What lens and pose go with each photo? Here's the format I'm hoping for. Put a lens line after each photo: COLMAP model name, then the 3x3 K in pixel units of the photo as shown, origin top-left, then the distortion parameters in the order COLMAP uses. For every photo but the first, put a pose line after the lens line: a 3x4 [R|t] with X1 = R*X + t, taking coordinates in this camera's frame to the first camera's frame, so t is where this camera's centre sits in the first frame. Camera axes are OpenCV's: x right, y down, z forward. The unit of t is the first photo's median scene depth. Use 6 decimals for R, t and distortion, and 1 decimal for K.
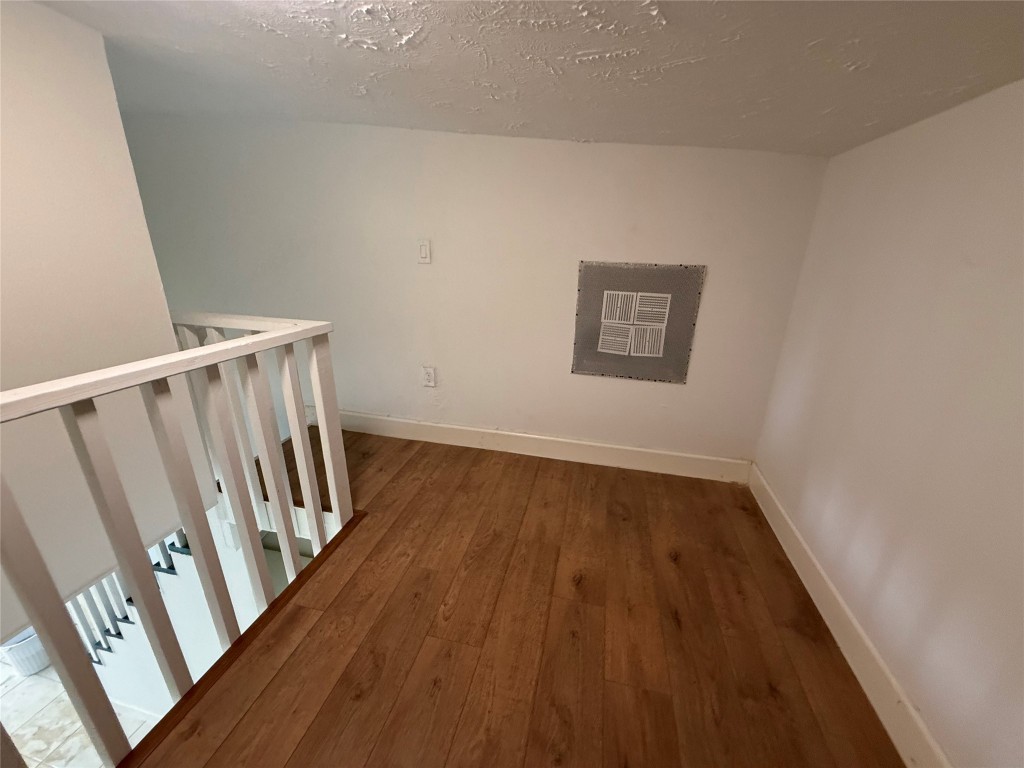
lens RADIAL K [[406.4, 0, 508.6], [0, 406.4, 386.5], [0, 0, 1]] dist [-0.000865, -0.001540]
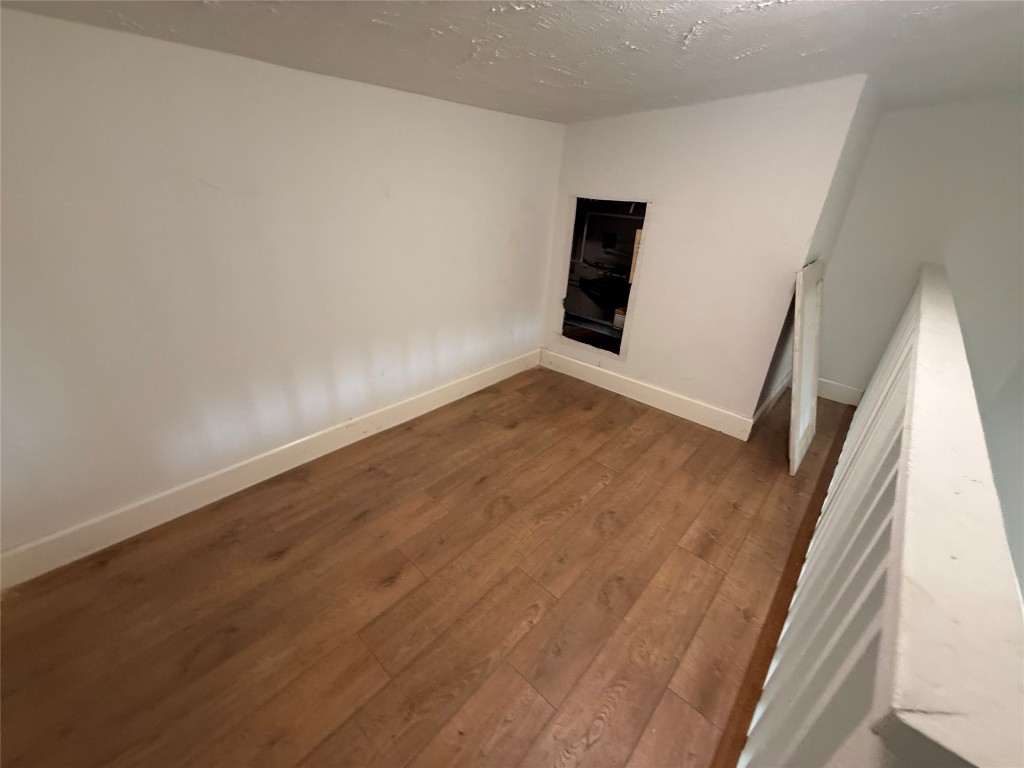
lens RADIAL K [[406.4, 0, 507.7], [0, 406.4, 386.4], [0, 0, 1]] dist [-0.000865, -0.001540]
pose [[-0.868767, -0.270078, 0.415094, -0.353823], [0.109147, 0.713161, 0.692451, -0.478418], [-0.483044, 0.646885, -0.590092, 1.258867]]
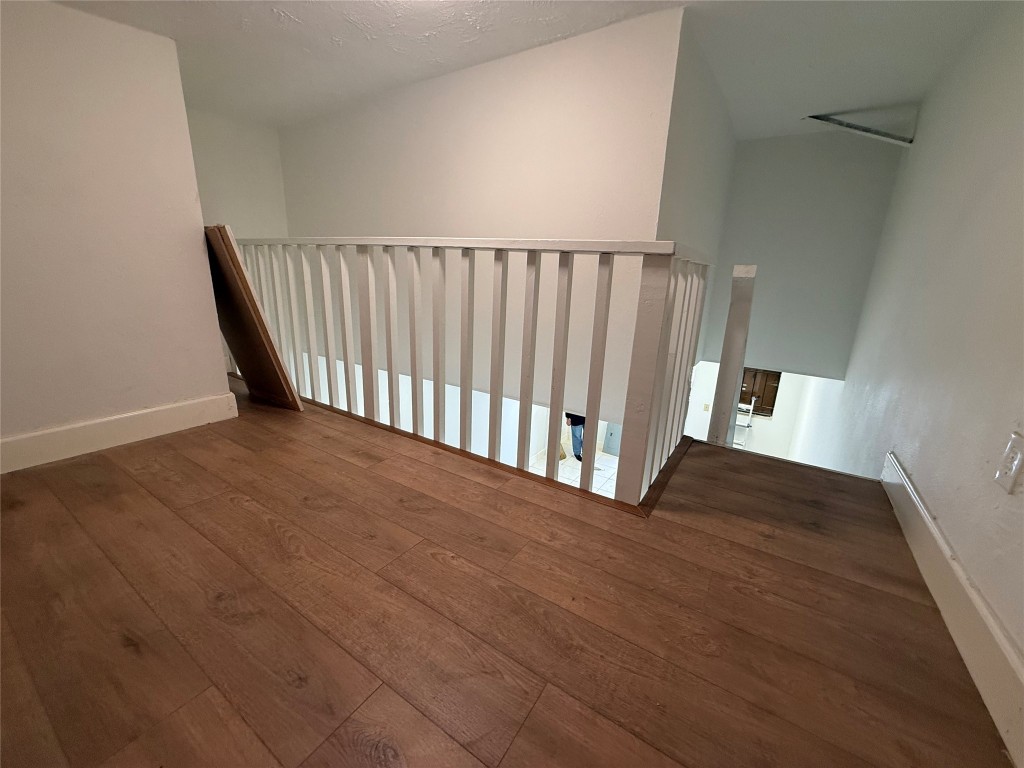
lens RADIAL K [[406.4, 0, 509.6], [0, 406.4, 385.6], [0, 0, 1]] dist [-0.000865, -0.001540]
pose [[-0.334981, 0.213022, -0.917829, 0.493957], [-0.359986, 0.871275, 0.333602, -0.074232], [0.870745, 0.442156, -0.215176, 1.158734]]
